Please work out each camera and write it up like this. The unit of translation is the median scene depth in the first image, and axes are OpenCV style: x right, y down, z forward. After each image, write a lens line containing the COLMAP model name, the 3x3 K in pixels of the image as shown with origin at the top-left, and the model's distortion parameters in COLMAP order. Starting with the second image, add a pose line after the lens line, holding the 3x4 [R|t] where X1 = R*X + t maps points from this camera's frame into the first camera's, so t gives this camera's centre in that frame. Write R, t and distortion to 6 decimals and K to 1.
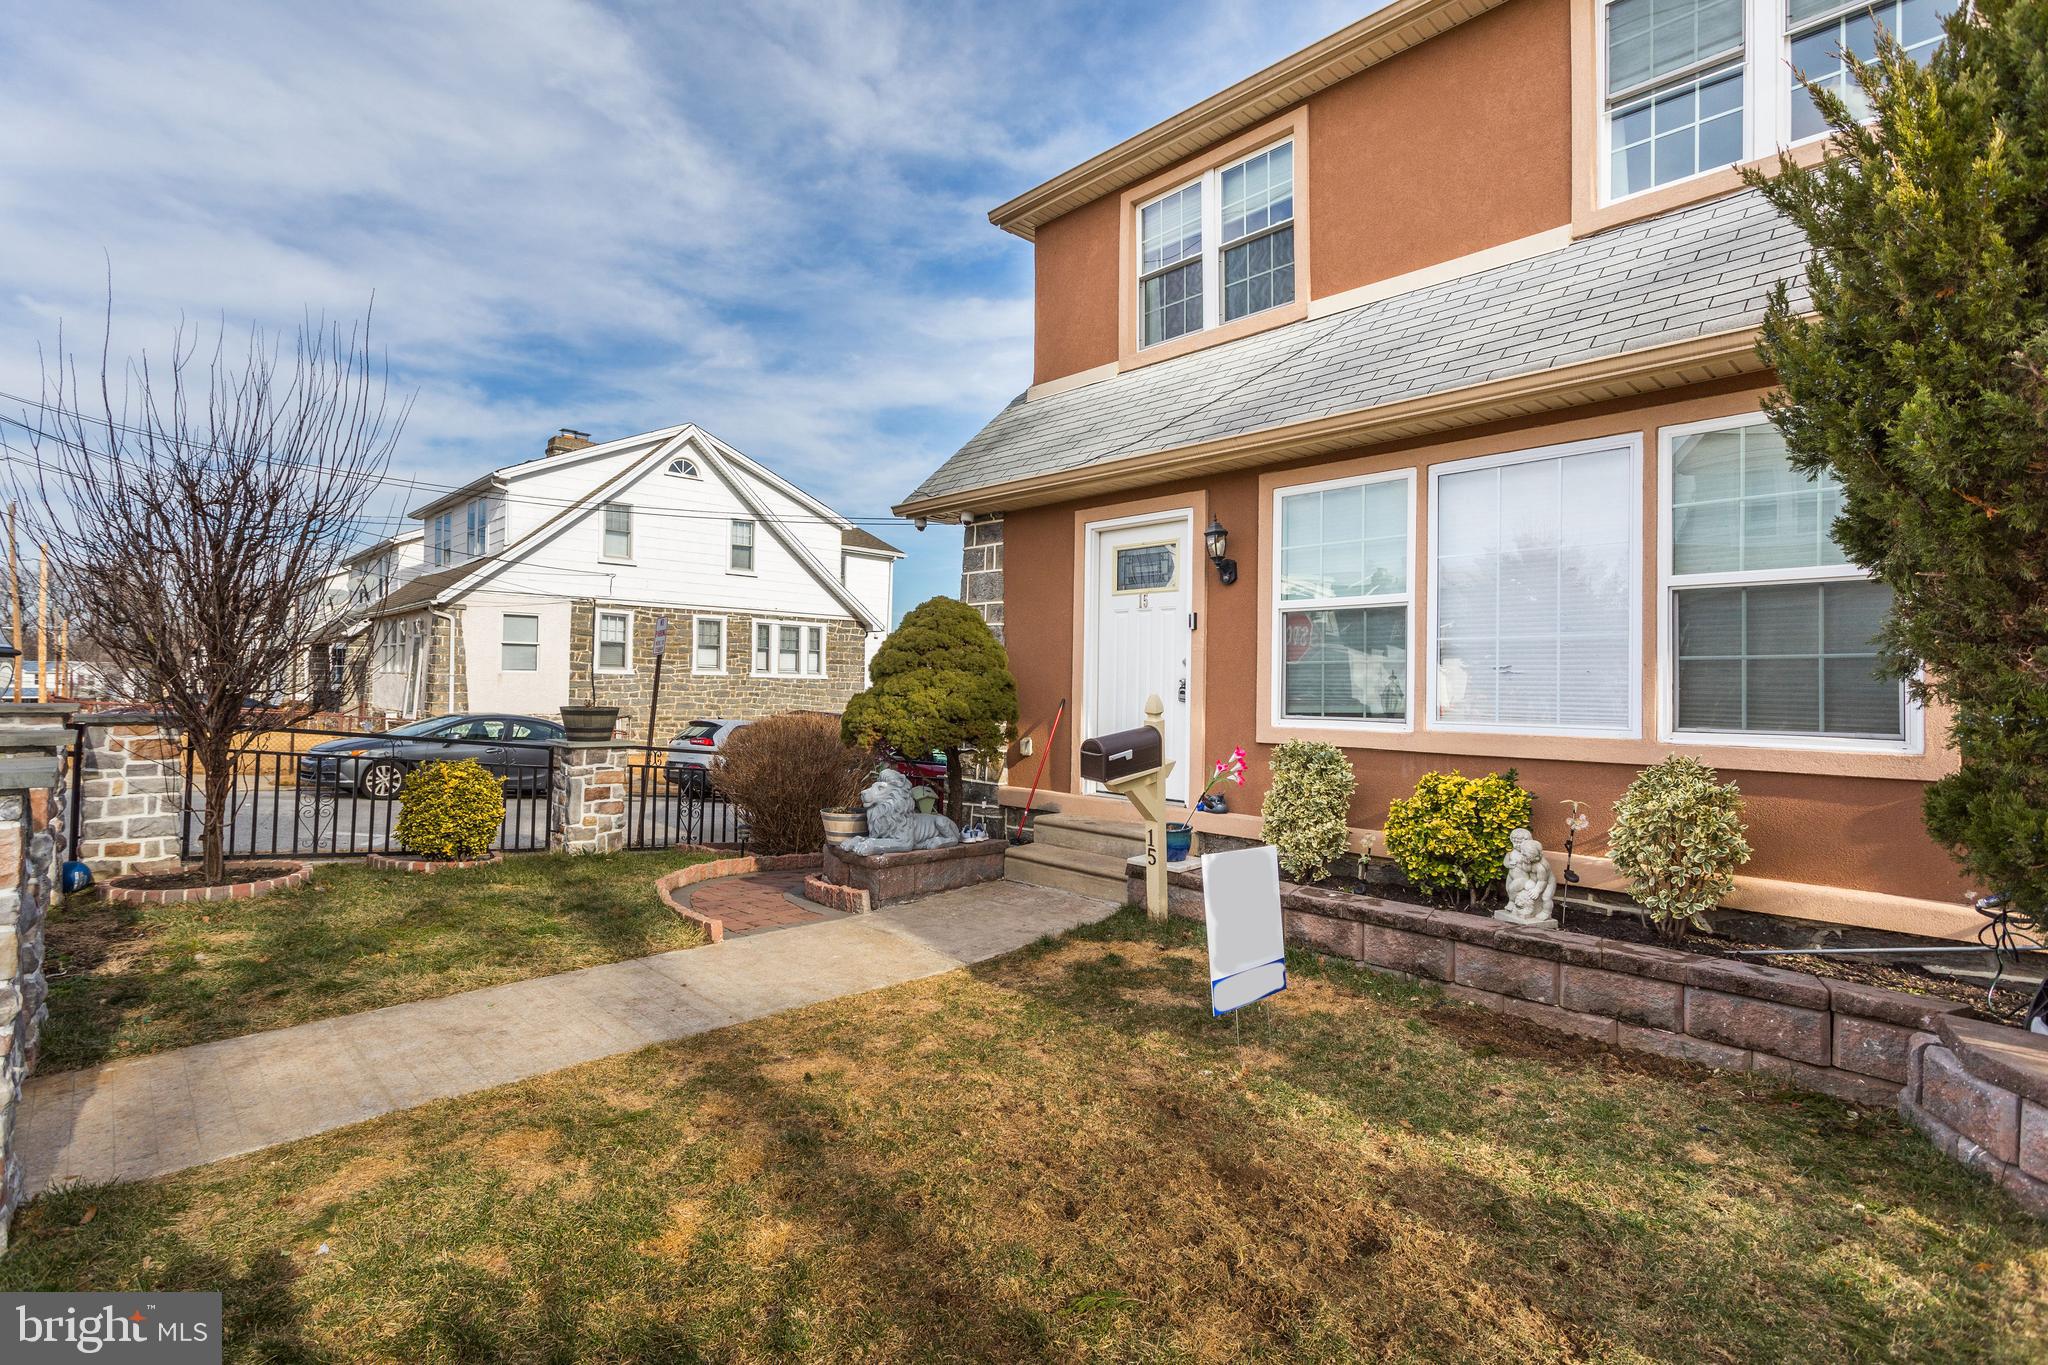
lens RADIAL K [[981.1, 0, 1002.1], [0, 981.1, 682.7], [0, 0, 1]] dist [0.003401, 0.000573]
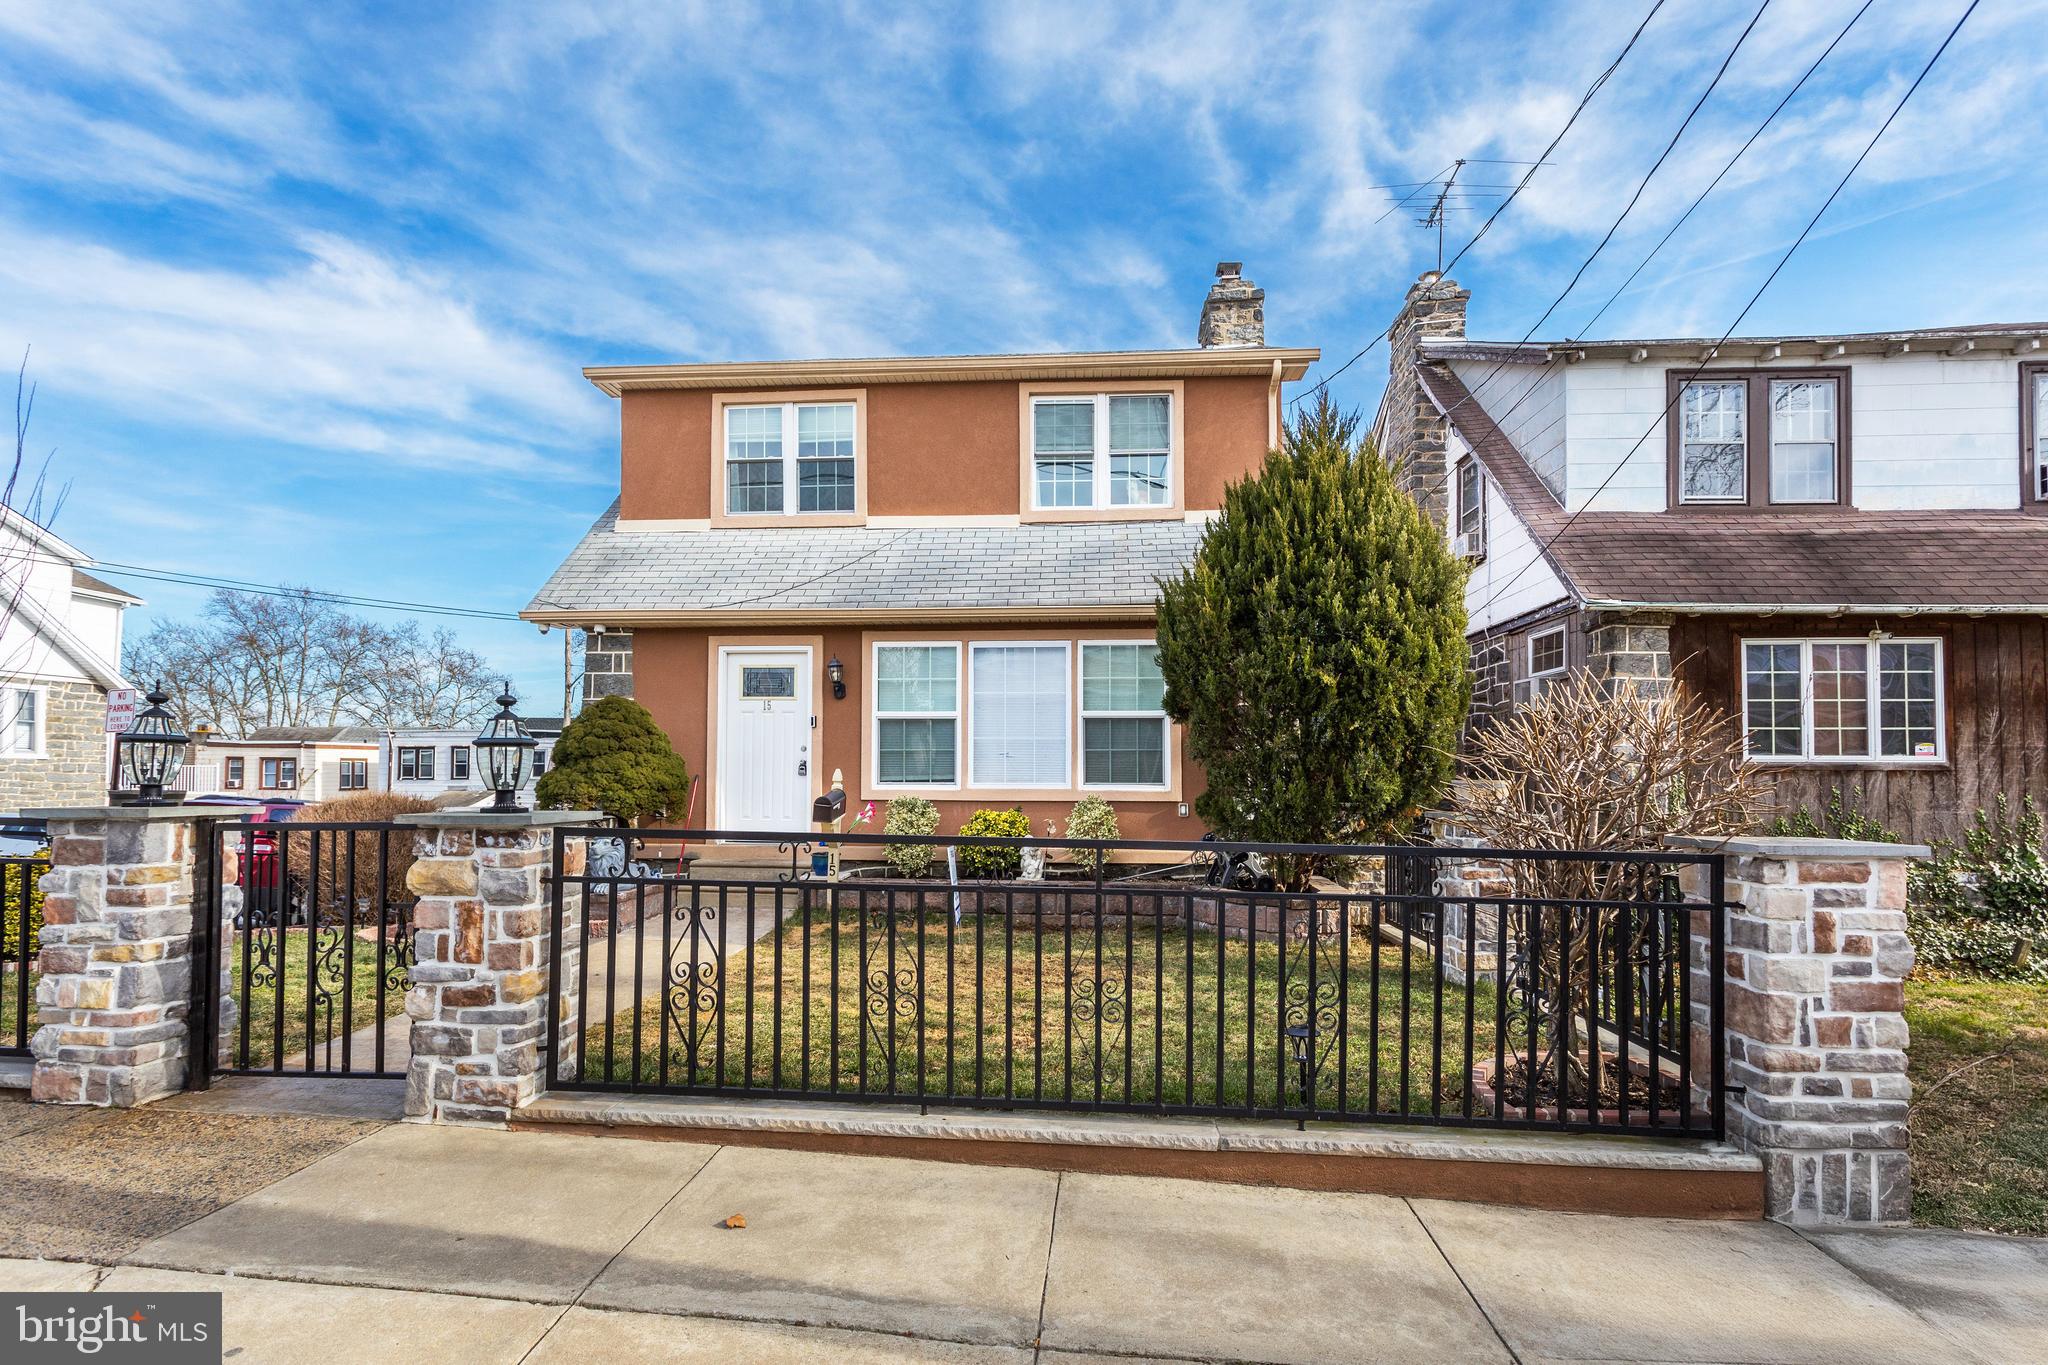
lens RADIAL K [[1000.7, 0, 1028.8], [0, 1000.7, 776.0], [0, 0, 1]] dist [0.001408, -0.000642]
pose [[0.732362, -0.014296, 0.680765, -0.611194], [0.003859, 0.999851, 0.016845, -0.003802], [-0.680904, -0.009710, 0.732308, -0.350391]]
